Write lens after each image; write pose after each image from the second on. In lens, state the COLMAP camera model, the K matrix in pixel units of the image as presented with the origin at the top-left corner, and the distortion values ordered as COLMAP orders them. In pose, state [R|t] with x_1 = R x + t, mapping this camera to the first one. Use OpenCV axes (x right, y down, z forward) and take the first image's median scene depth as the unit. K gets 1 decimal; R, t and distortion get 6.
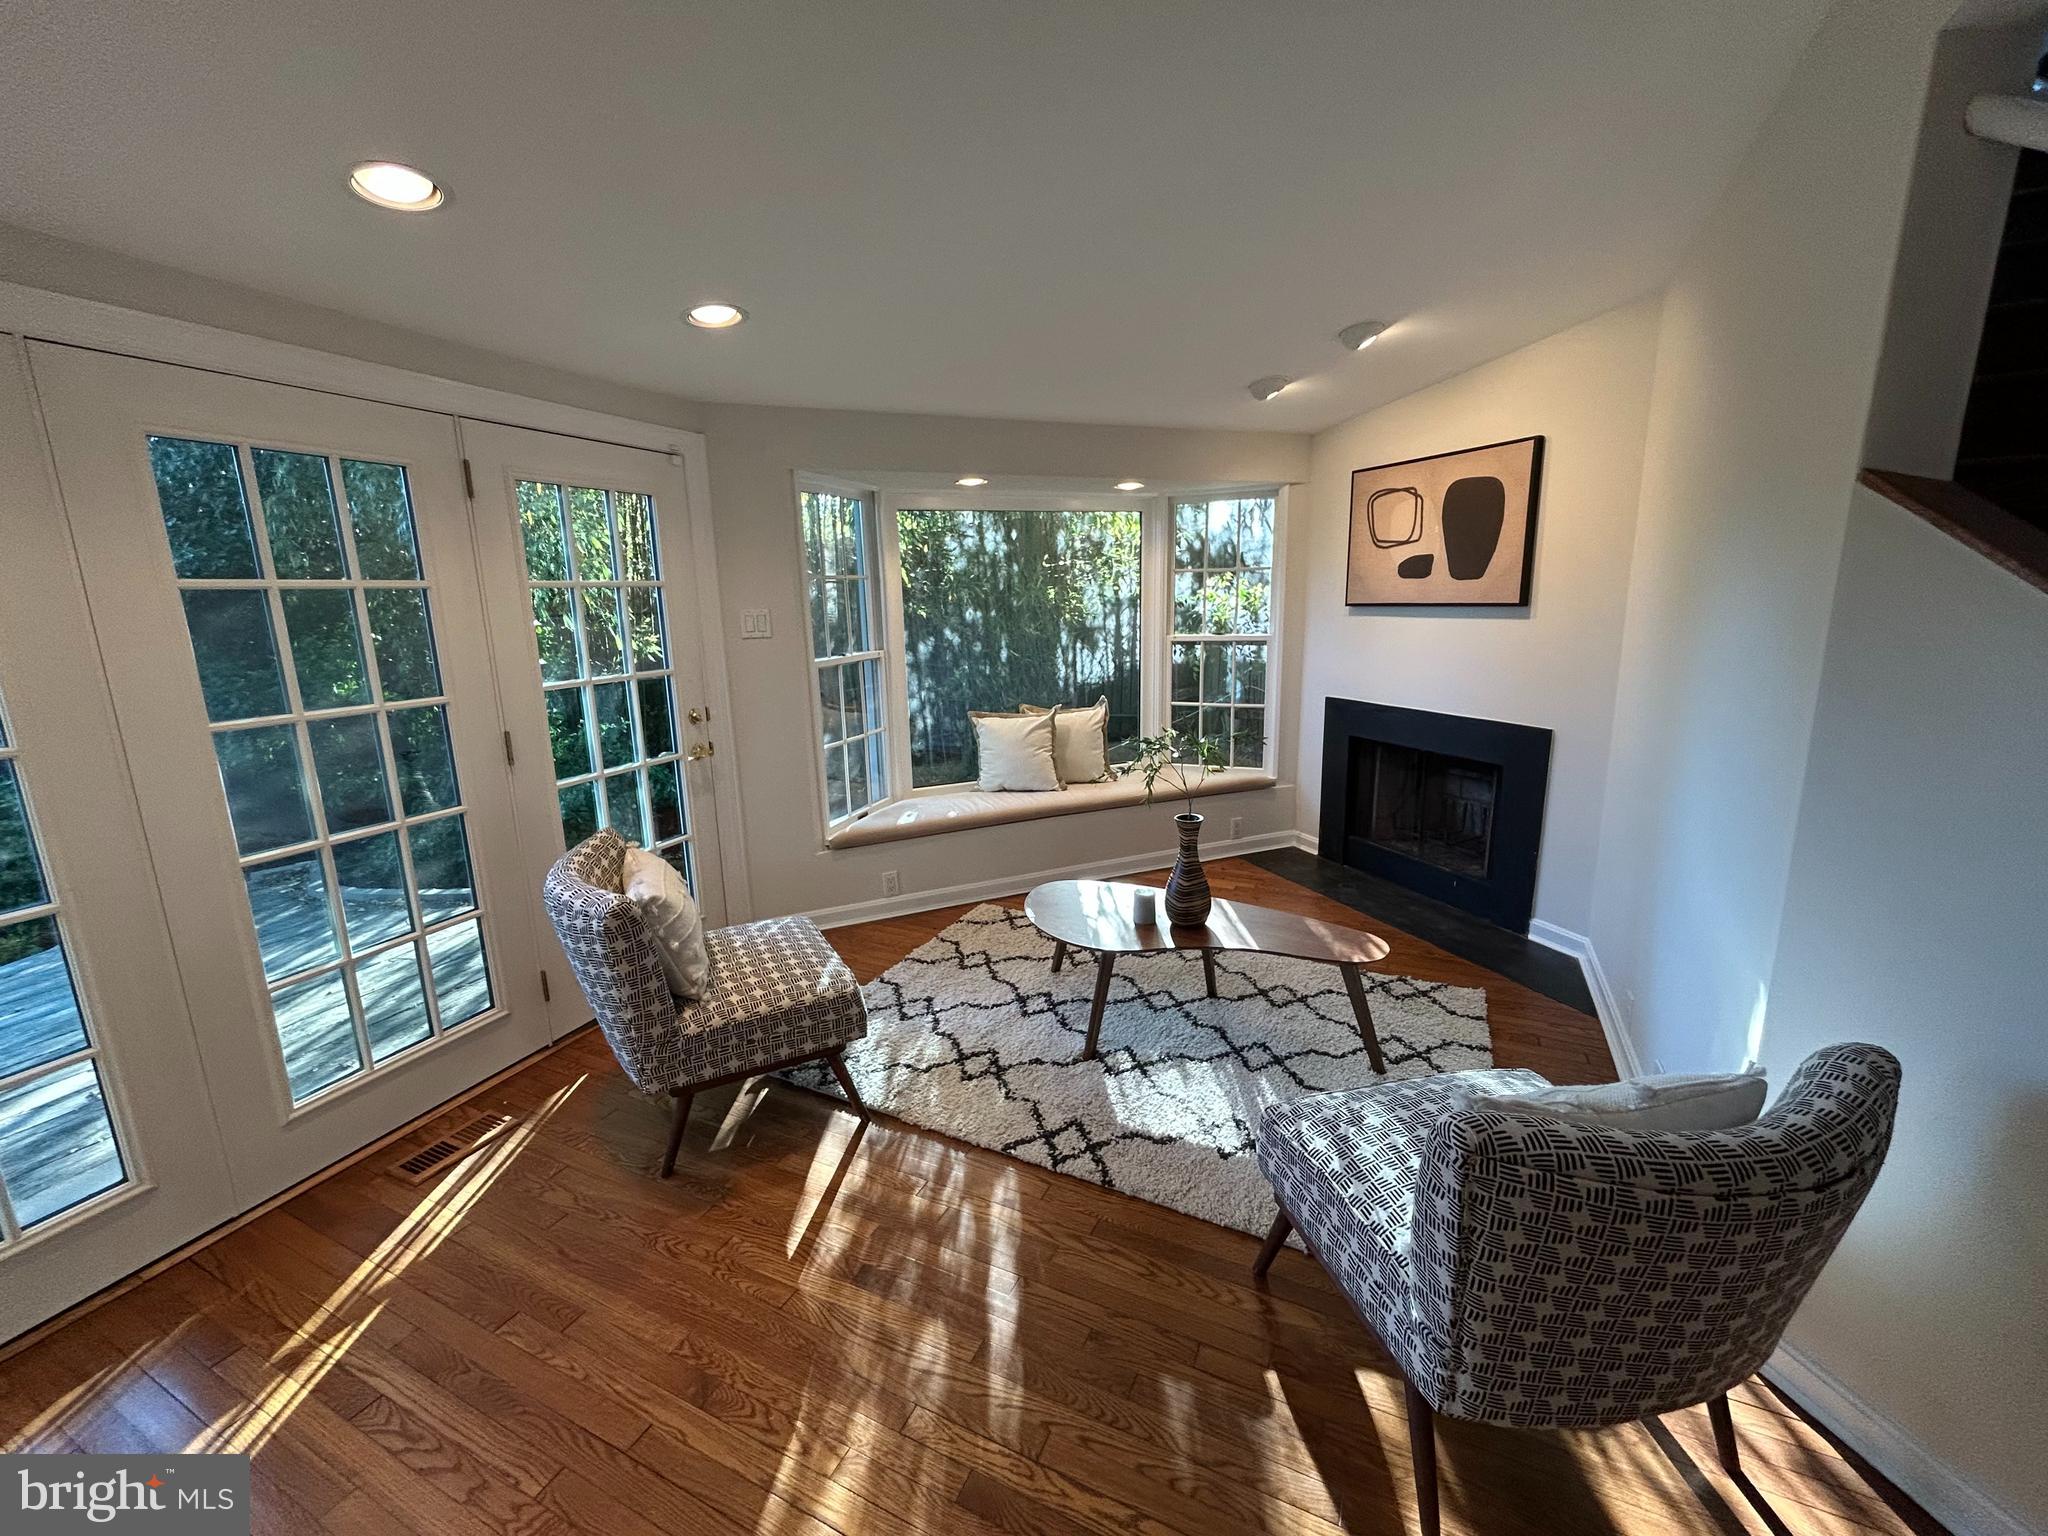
lens RADIAL K [[840.8, 0, 1017.0], [0, 840.8, 761.4], [0, 0, 1]] dist [-0.001009, 0.000185]
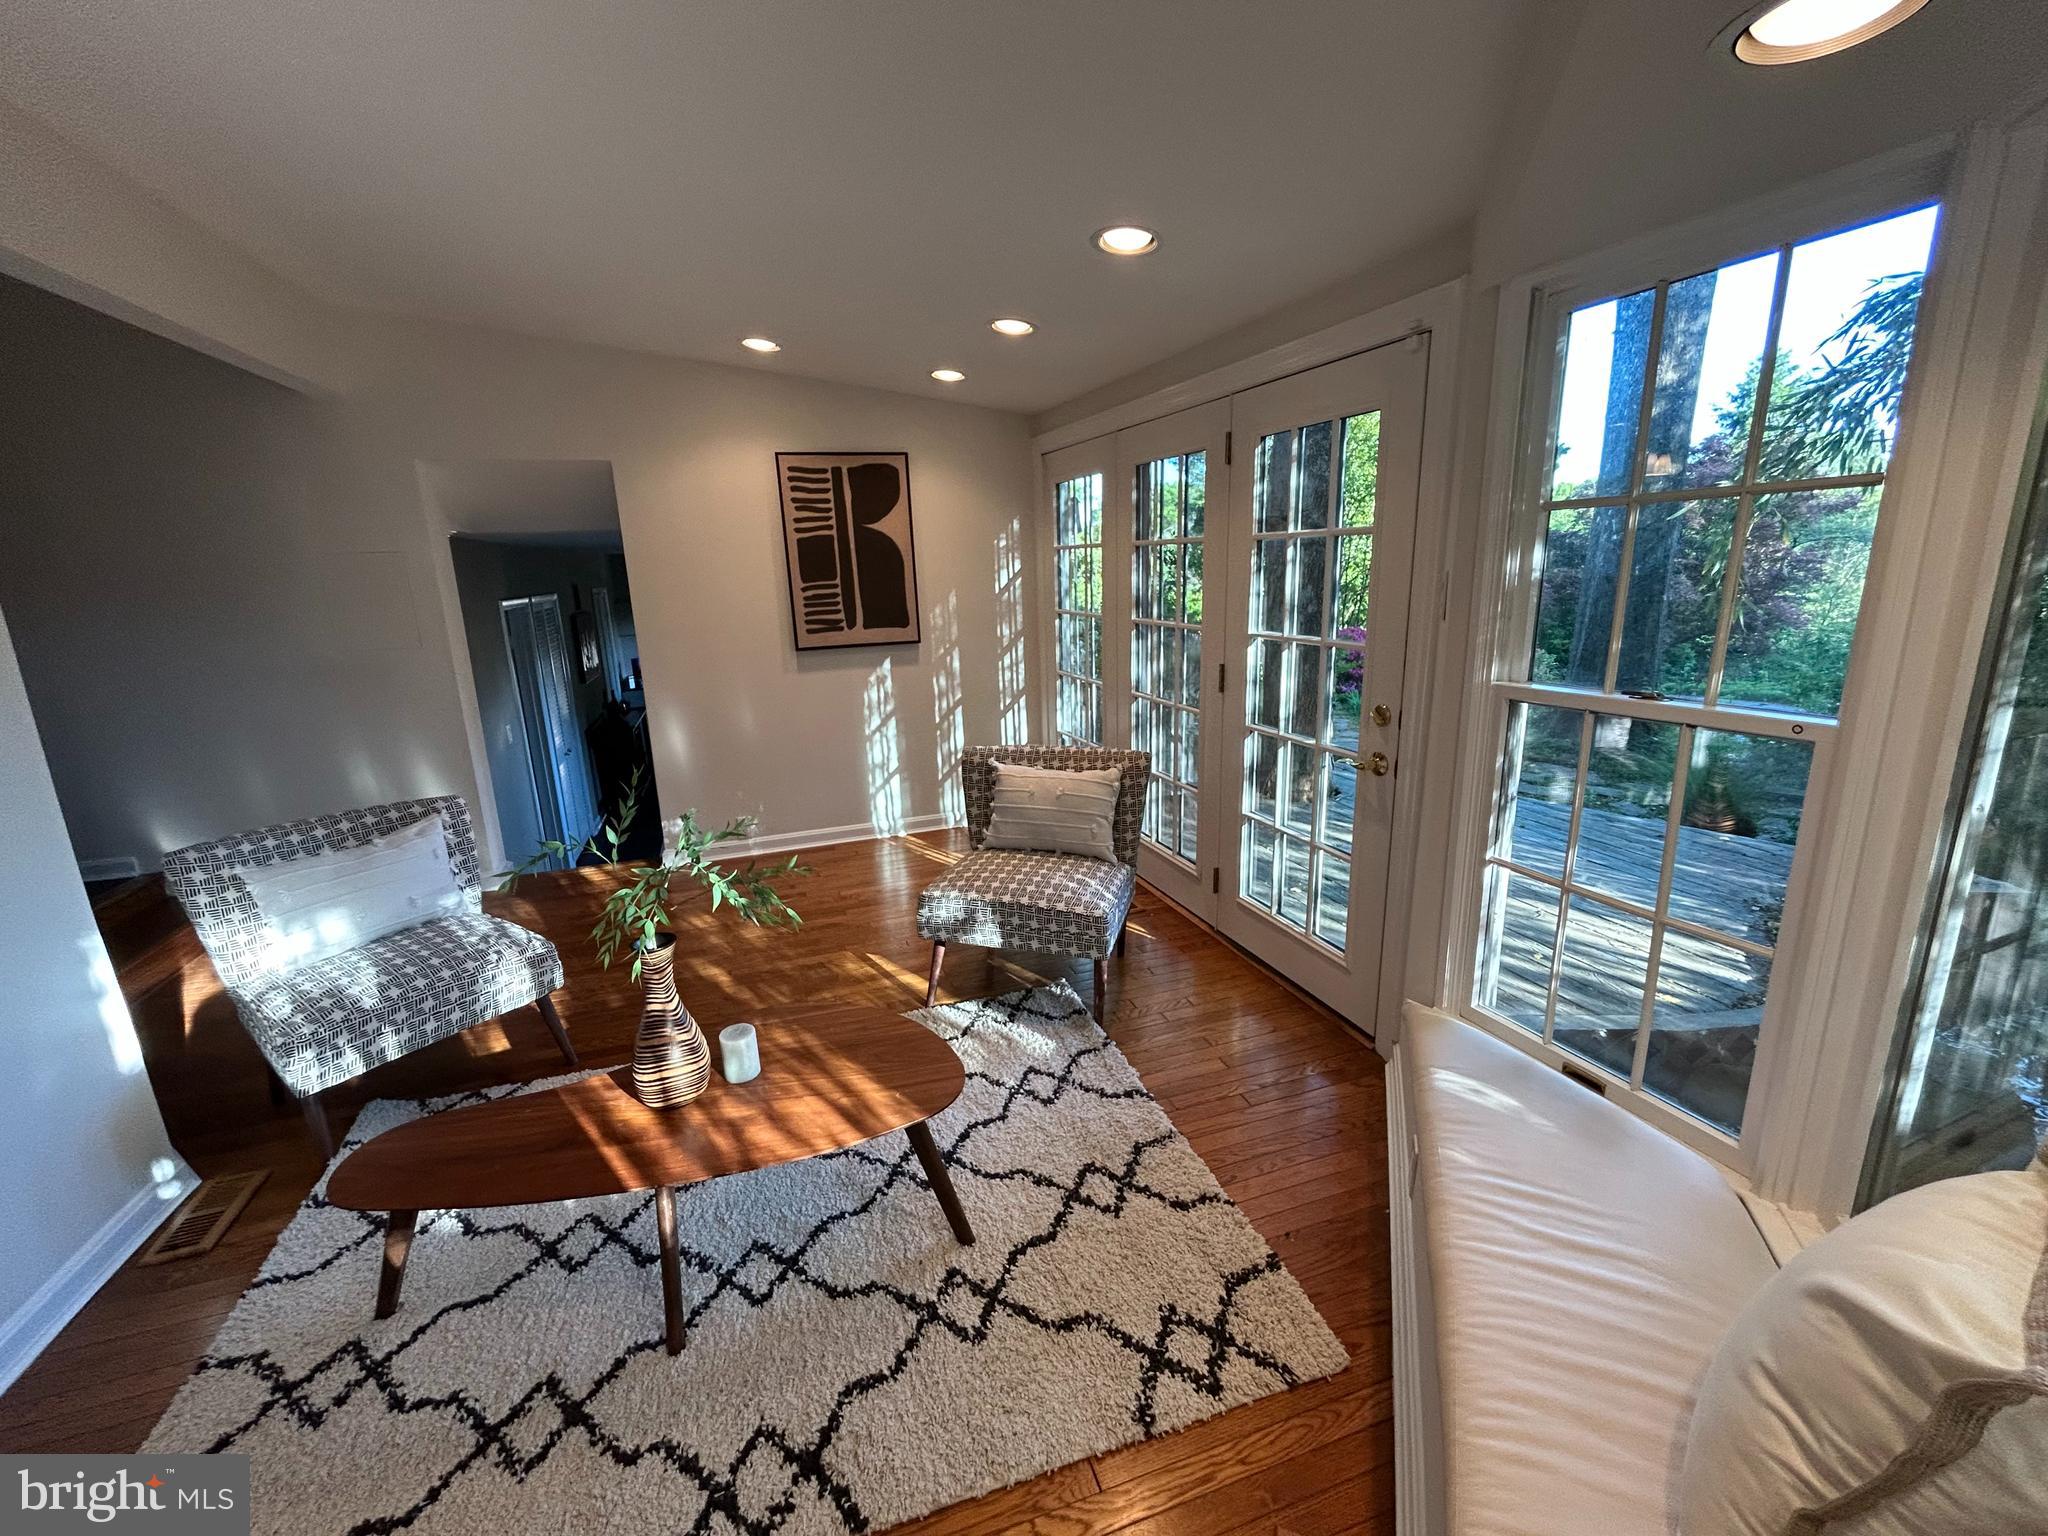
lens RADIAL K [[840.8, 0, 1017.0], [0, 840.8, 761.4], [0, 0, 1]] dist [-0.001009, 0.000185]
pose [[-0.720416, 0.205809, -0.662302, 0.352826], [-0.092742, 0.917791, 0.386081, -0.287068], [0.687313, 0.339563, -0.642104, 1.362510]]
